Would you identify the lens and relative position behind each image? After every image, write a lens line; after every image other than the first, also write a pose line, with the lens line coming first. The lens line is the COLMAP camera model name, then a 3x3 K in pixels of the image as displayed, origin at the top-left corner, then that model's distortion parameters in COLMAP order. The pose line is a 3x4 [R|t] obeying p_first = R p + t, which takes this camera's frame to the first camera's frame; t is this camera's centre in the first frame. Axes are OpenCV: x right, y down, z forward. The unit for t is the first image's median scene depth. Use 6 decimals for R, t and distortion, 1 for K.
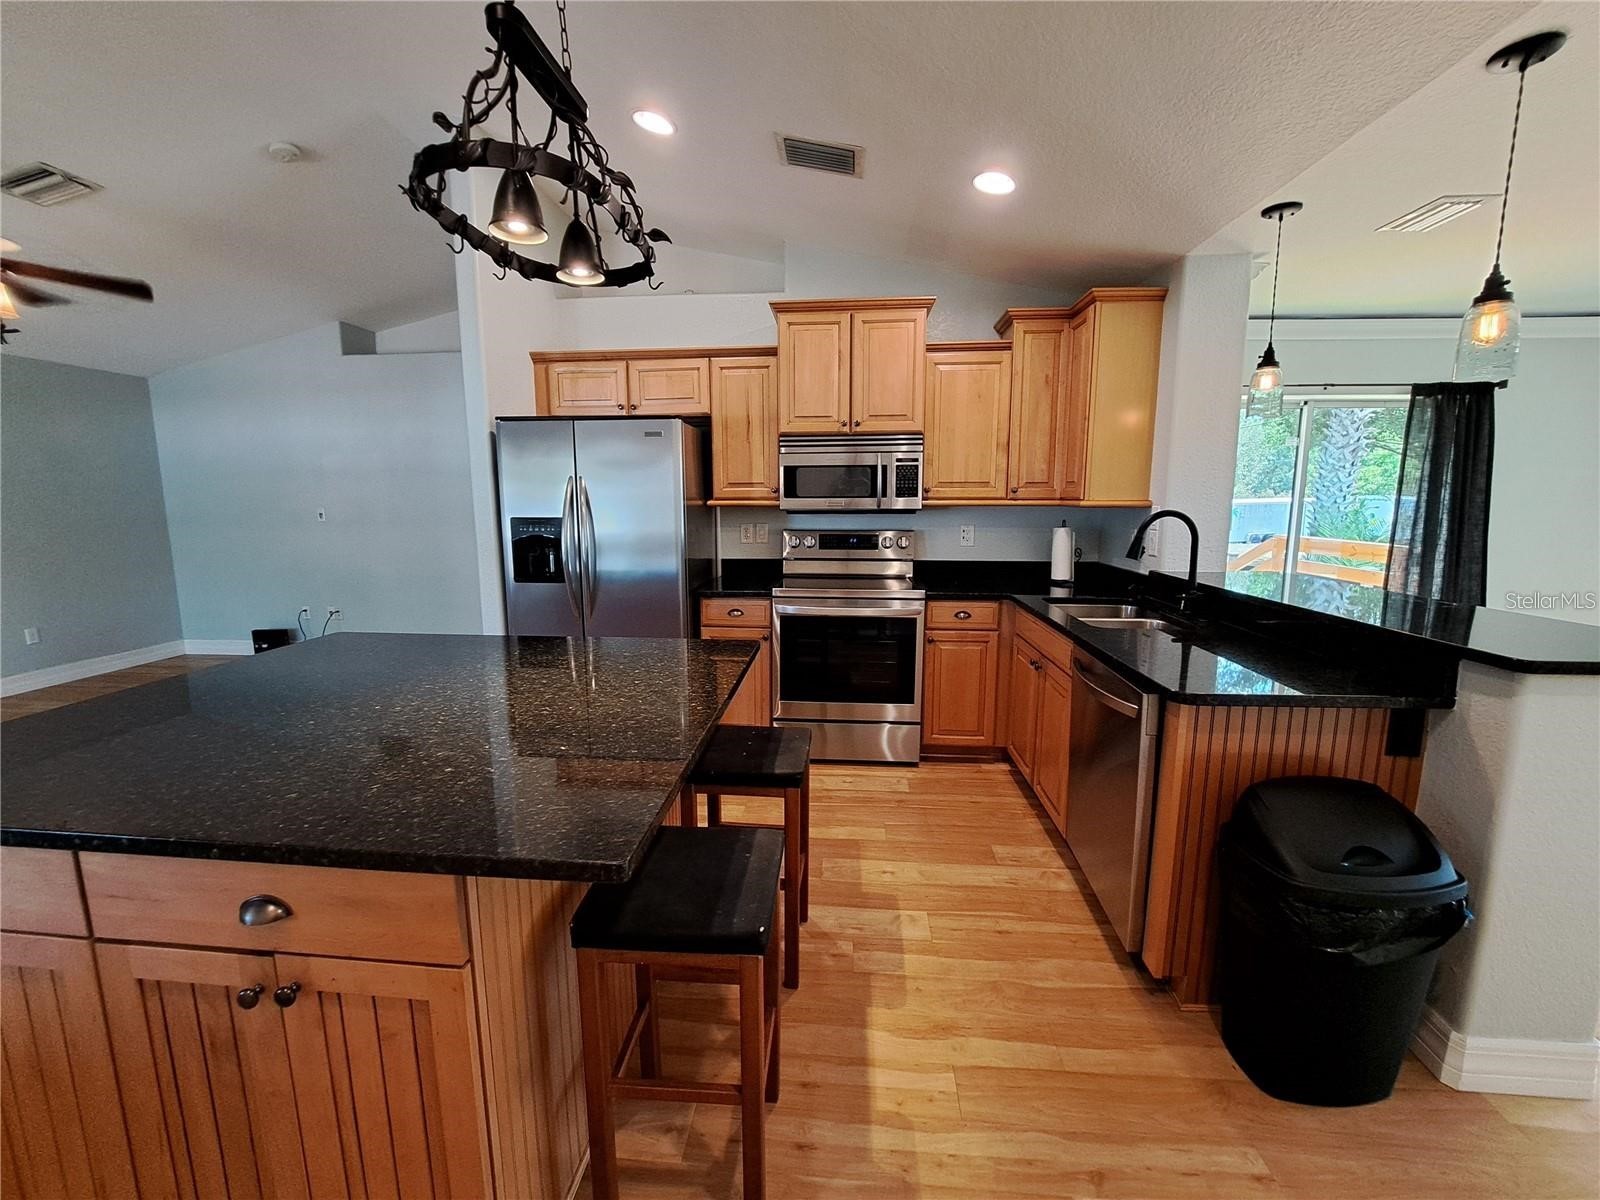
lens RADIAL K [[638.8, 0, 796.8], [0, 638.8, 589.8], [0, 0, 1]] dist [-0.017127, 0.000052]
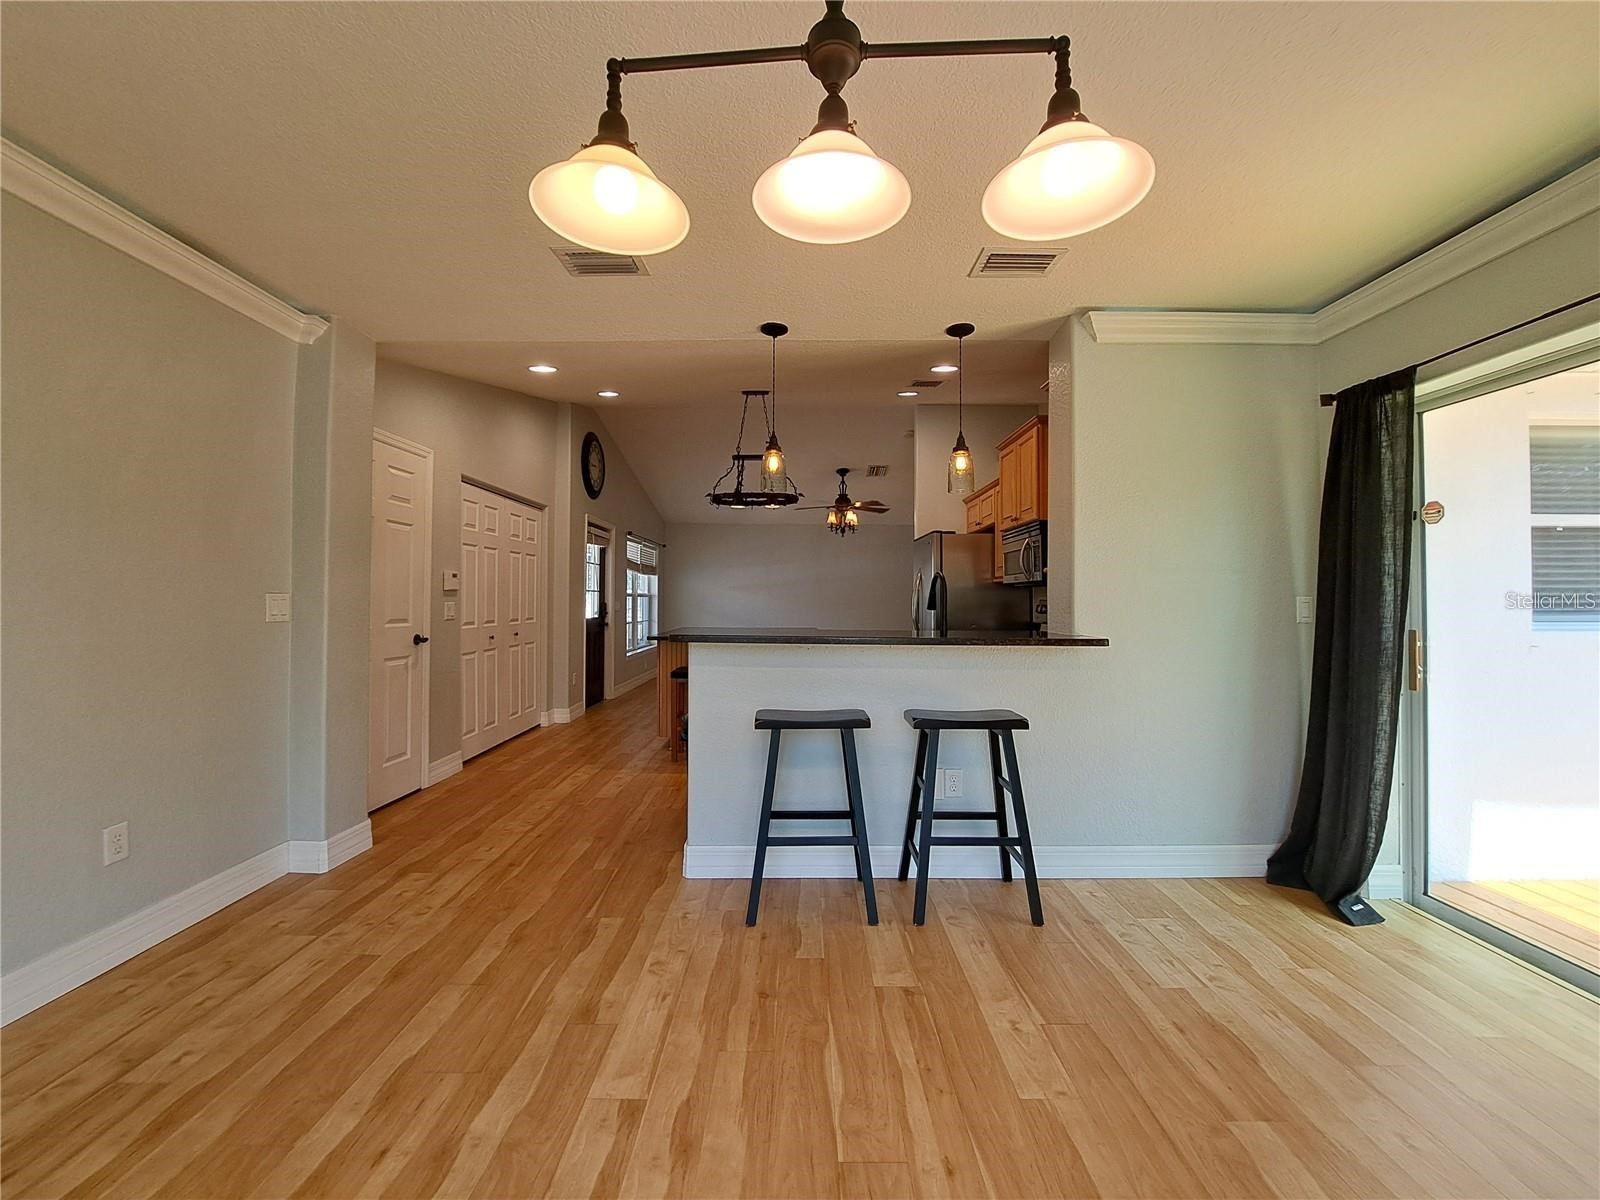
lens RADIAL K [[638.8, 0, 796.8], [0, 638.8, 589.8], [0, 0, 1]] dist [-0.017127, 0.000052]
pose [[0.080981, -0.013520, -0.996624, 1.416279], [-0.151342, 0.988147, -0.025702, -0.007398], [0.985159, 0.152912, 0.077975, 0.467804]]
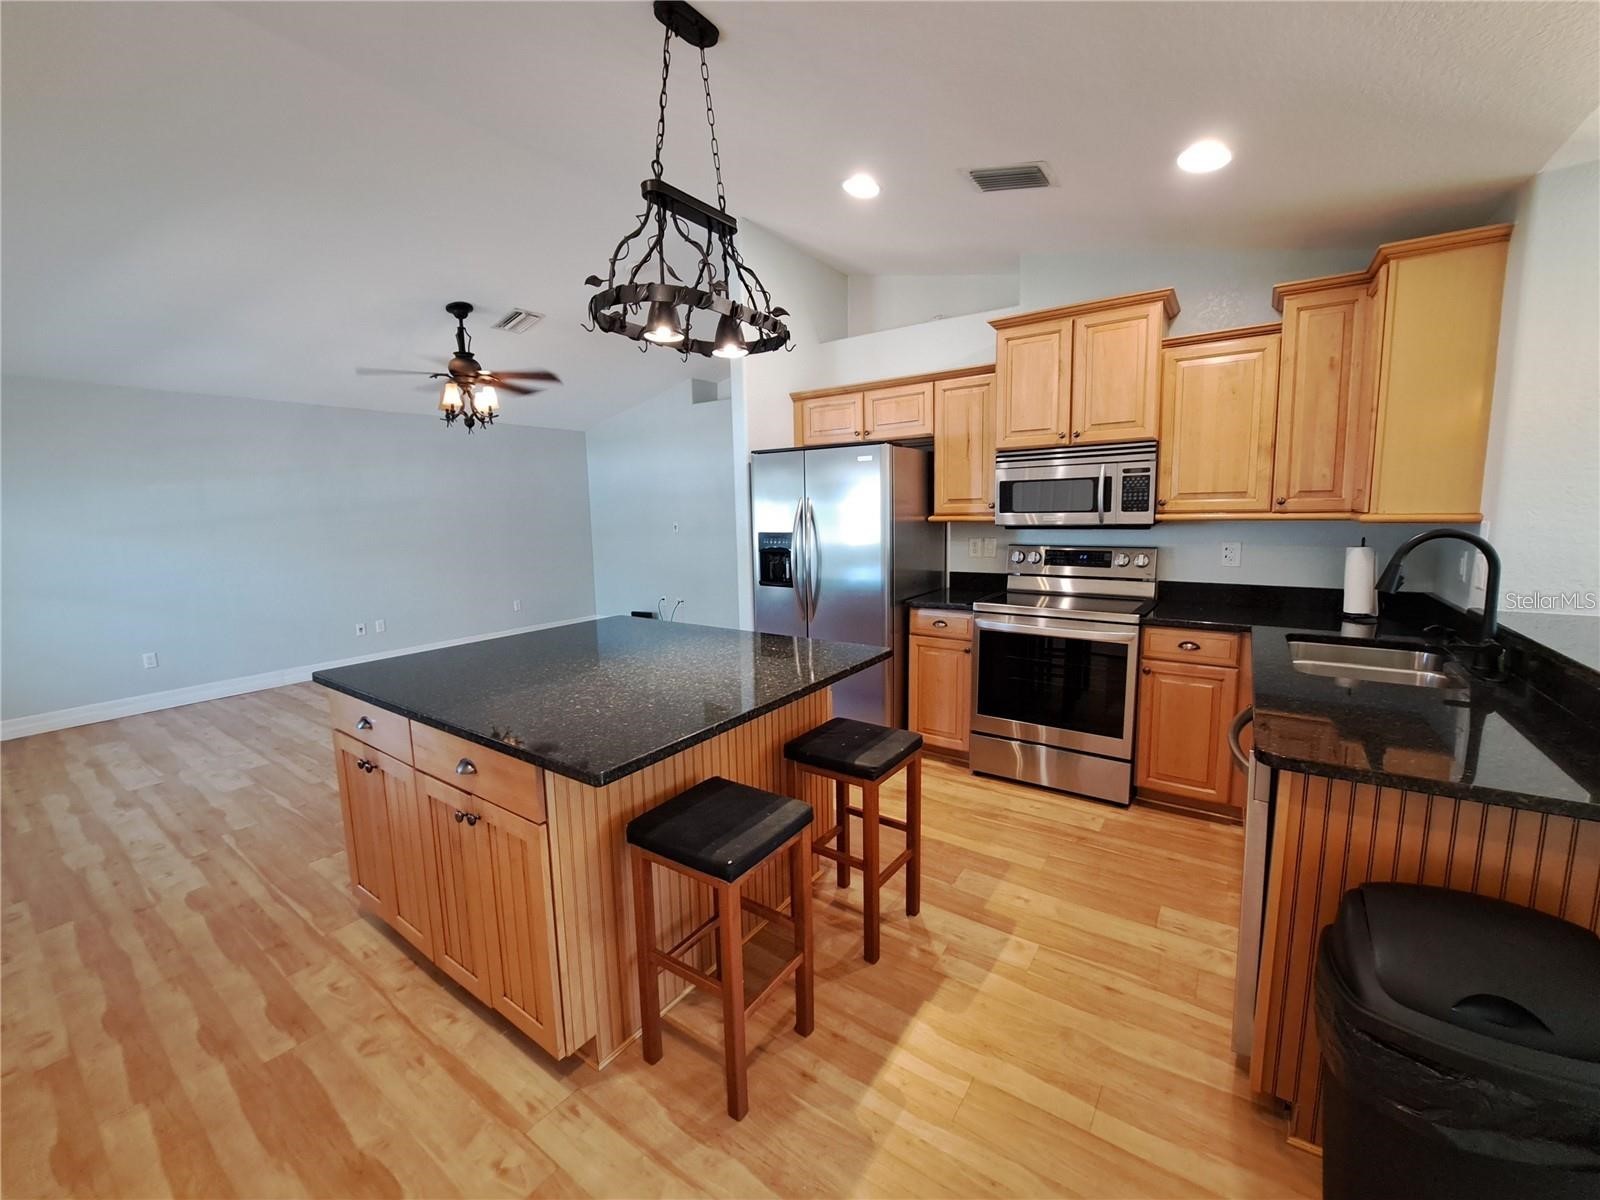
lens RADIAL K [[639.5, 0, 796.1], [0, 639.5, 590.4], [0, 0, 1]] dist [-0.019583, -0.000326]
pose [[0.861308, 0.049042, -0.505710, 0.227714], [-0.054134, 0.998523, 0.004634, -0.010952], [0.505191, 0.023384, 0.862691, -0.020868]]
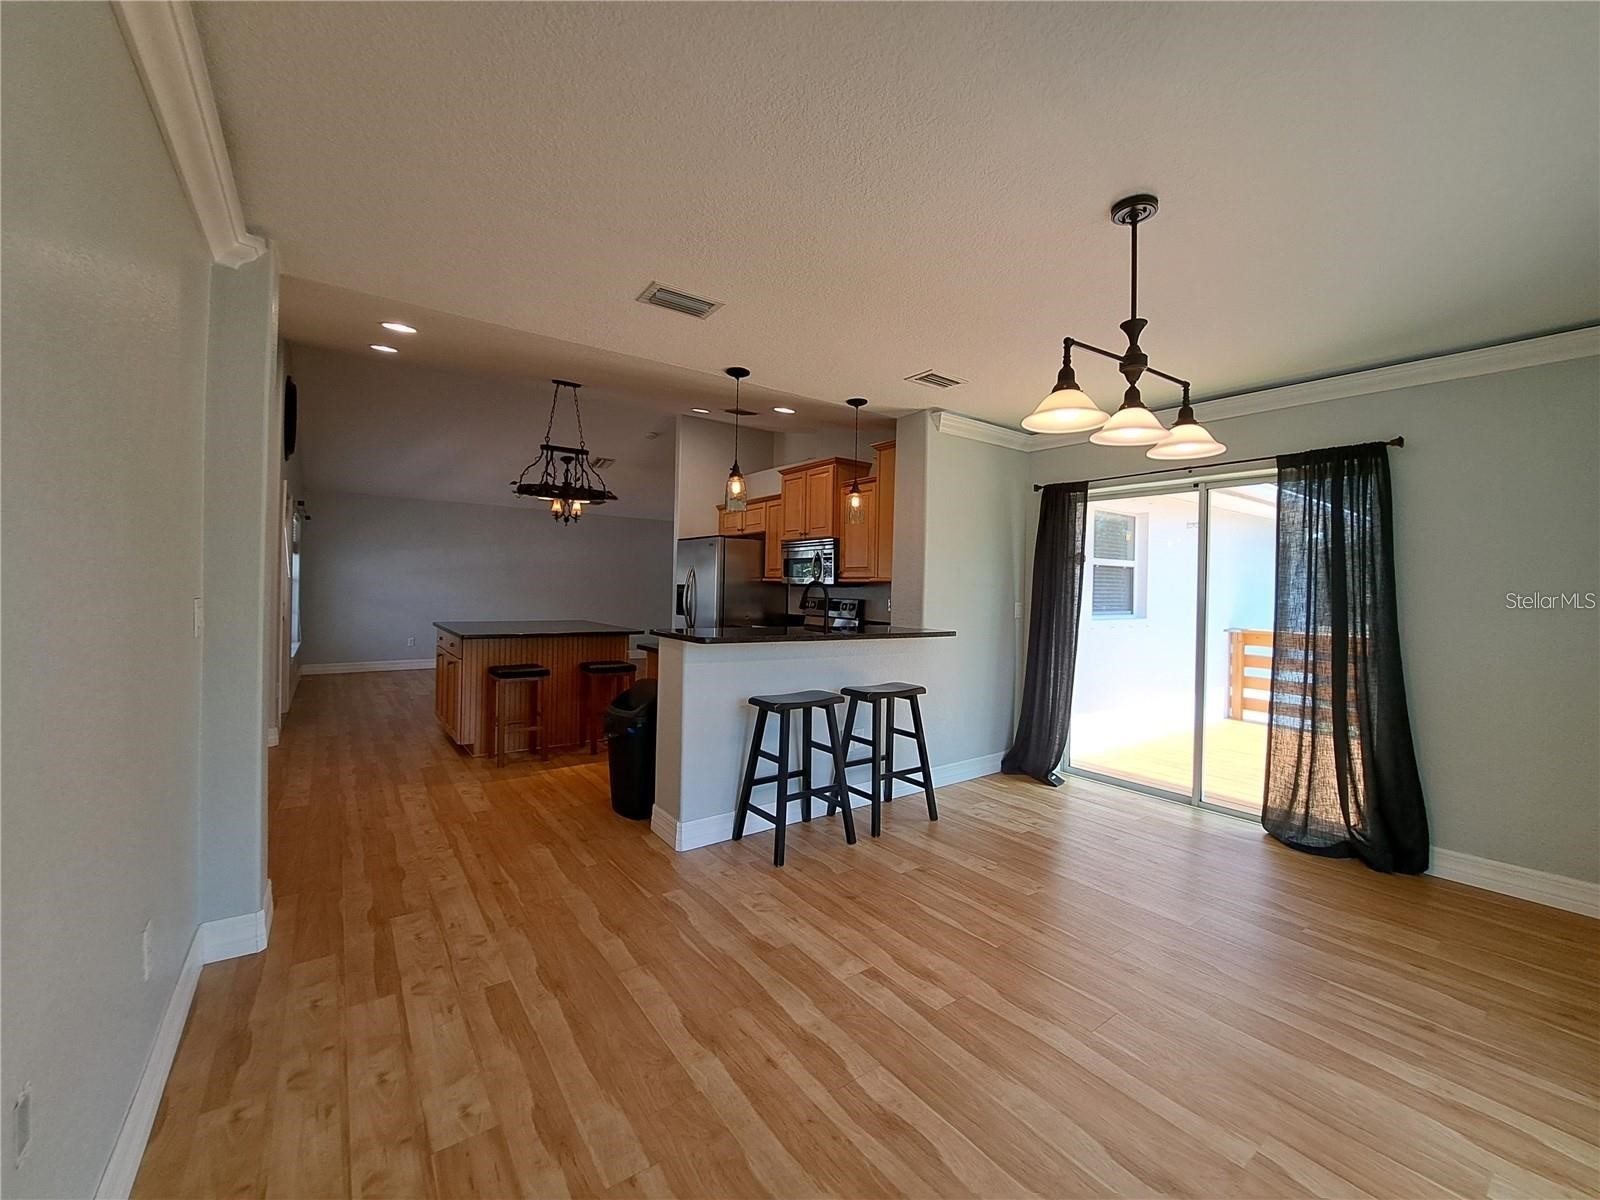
lens RADIAL K [[639.5, 0, 796.1], [0, 639.5, 590.4], [0, 0, 1]] dist [-0.019583, -0.000326]
pose [[0.653764, 0.019171, -0.756455, 1.385702], [-0.134345, 0.986738, -0.091100, 0.047847], [0.744677, 0.161183, 0.647670, -0.097417]]
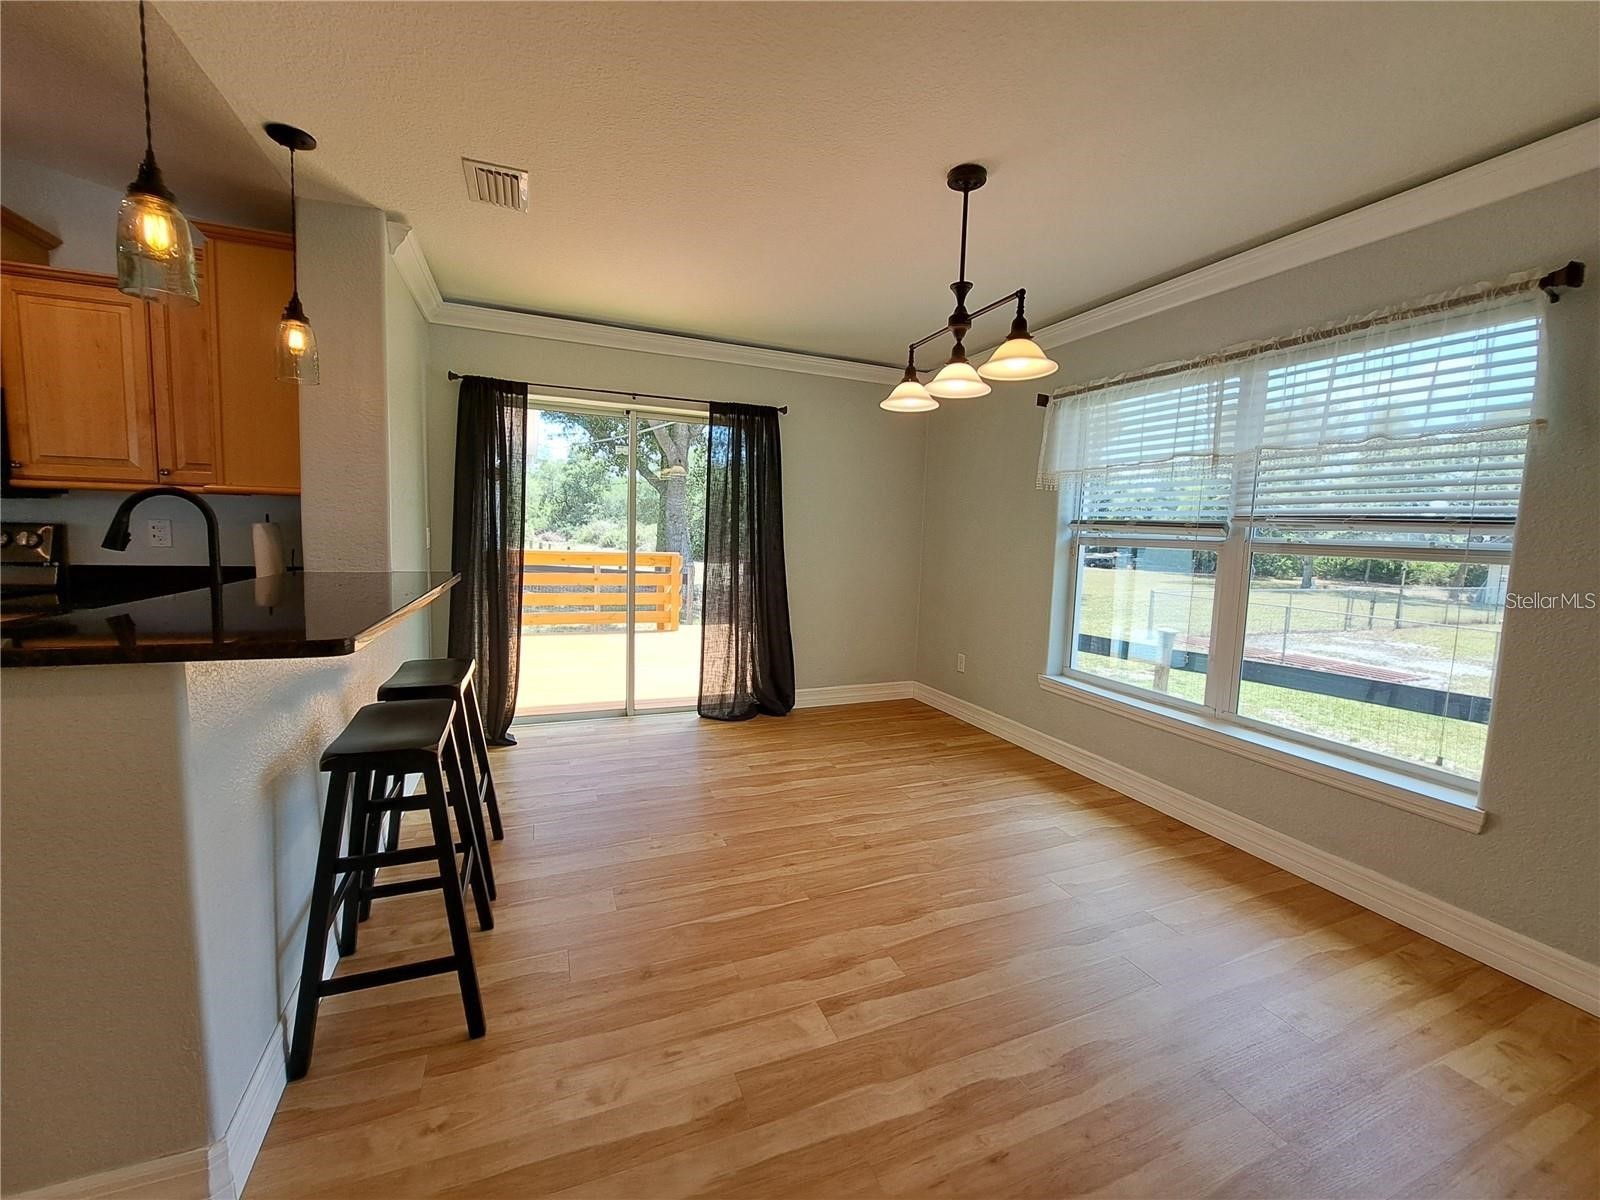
lens RADIAL K [[638.8, 0, 796.8], [0, 638.8, 589.8], [0, 0, 1]] dist [-0.017127, 0.000052]
pose [[0.891103, -0.012427, 0.453631, 0.699489], [0.033940, 0.998650, -0.039313, 0.044861], [-0.452530, 0.050428, 0.890322, -0.020868]]
